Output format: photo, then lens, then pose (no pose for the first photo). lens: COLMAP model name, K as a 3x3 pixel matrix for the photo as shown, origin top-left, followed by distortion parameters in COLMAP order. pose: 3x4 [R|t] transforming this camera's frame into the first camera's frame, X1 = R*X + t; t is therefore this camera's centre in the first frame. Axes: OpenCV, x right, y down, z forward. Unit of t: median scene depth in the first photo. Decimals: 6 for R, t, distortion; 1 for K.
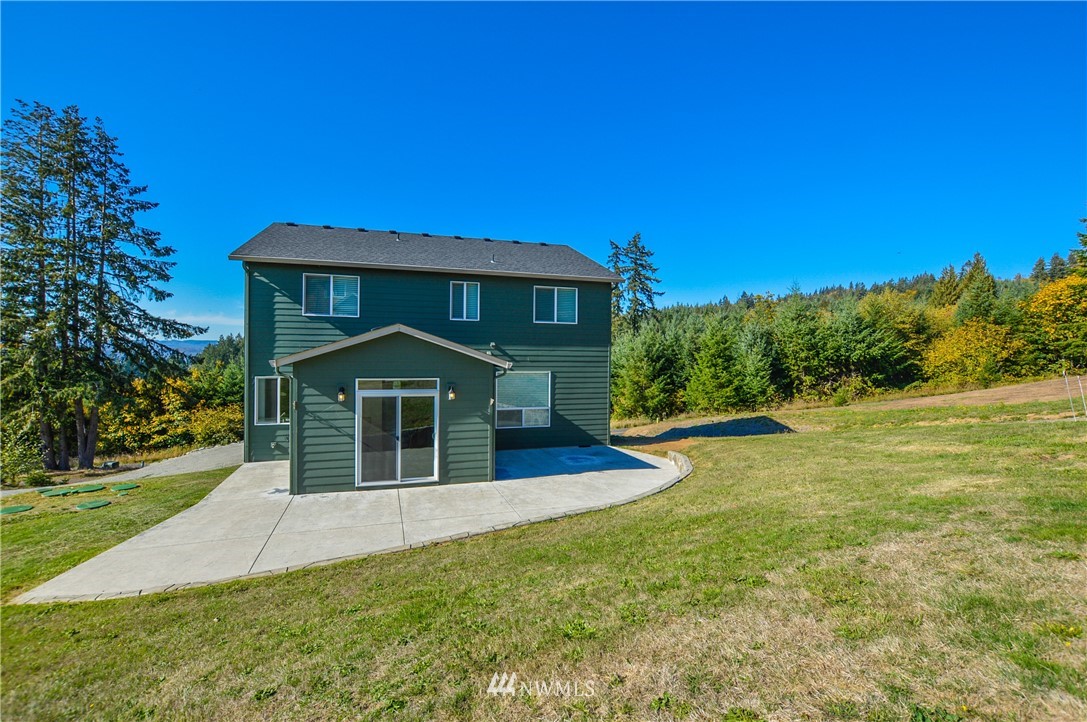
lens RADIAL K [[484.9, 0, 539.4], [0, 484.9, 357.7], [0, 0, 1]] dist [-0.036787, 0.007171]
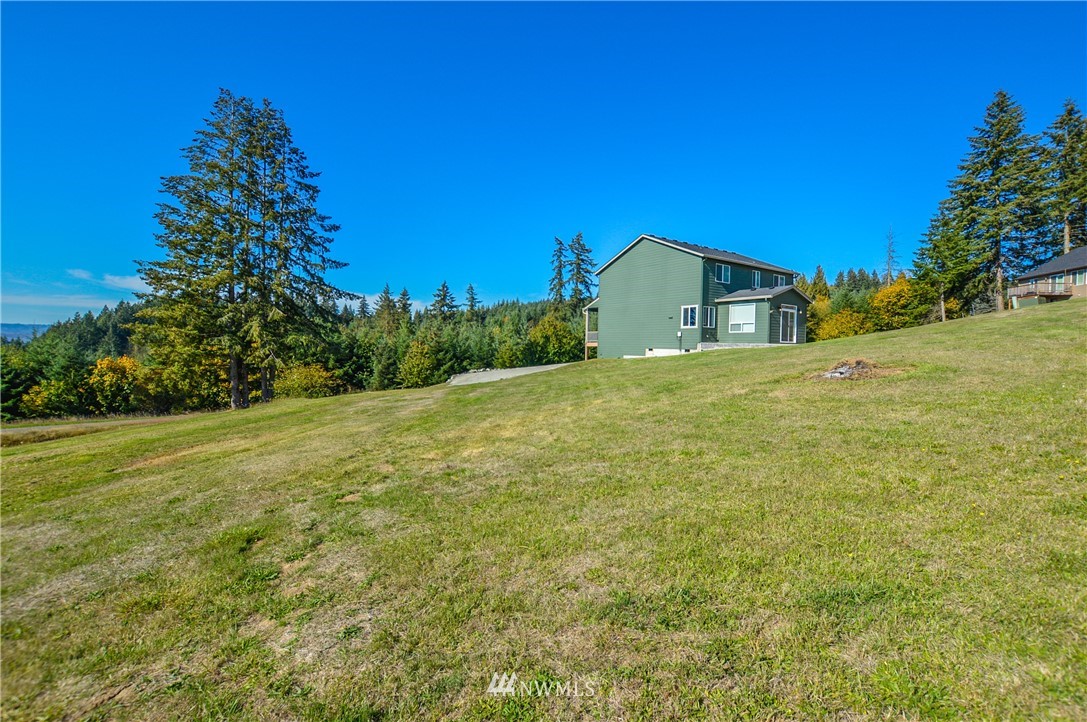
lens RADIAL K [[484.9, 0, 539.4], [0, 484.9, 357.7], [0, 0, 1]] dist [-0.036787, 0.007171]
pose [[0.963498, 0.005365, 0.267663, -0.200918], [-0.010343, 0.999799, 0.017192, 0.026185], [-0.267517, -0.019333, 0.963359, -0.107475]]
